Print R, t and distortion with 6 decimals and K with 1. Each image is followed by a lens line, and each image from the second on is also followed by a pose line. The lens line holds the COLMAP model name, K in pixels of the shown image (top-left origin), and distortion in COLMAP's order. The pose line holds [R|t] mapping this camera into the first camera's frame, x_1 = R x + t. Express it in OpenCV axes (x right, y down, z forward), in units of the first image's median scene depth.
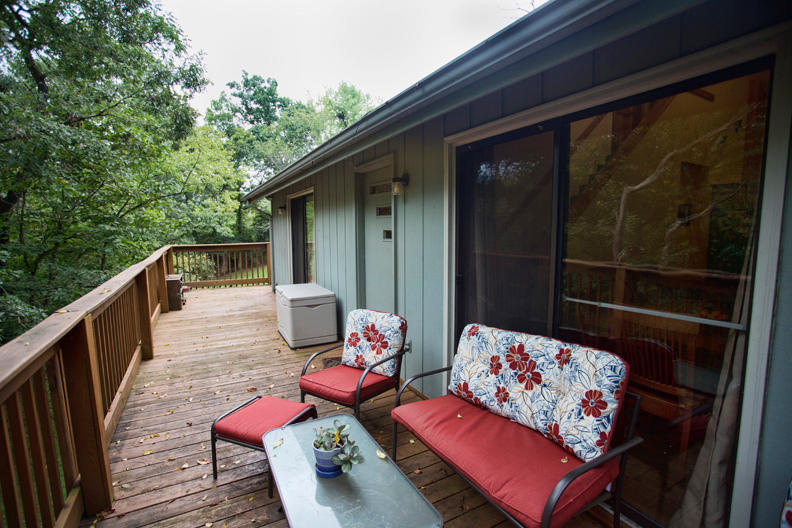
lens RADIAL K [[382.9, 0, 396.0], [0, 382.9, 265.3], [0, 0, 1]] dist [-0.067408, 0.024221]
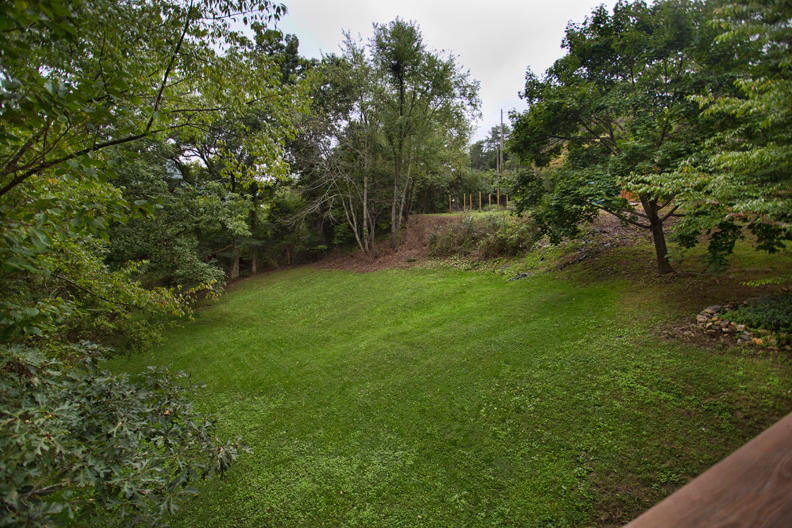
lens RADIAL K [[382.9, 0, 397.2], [0, 382.9, 266.2], [0, 0, 1]] dist [-0.067408, 0.024221]
pose [[0.999927, -0.004248, -0.011333, -0.103547], [0.004484, 0.999771, 0.020914, -0.021553], [0.011242, -0.020963, 0.999717, 0.205837]]
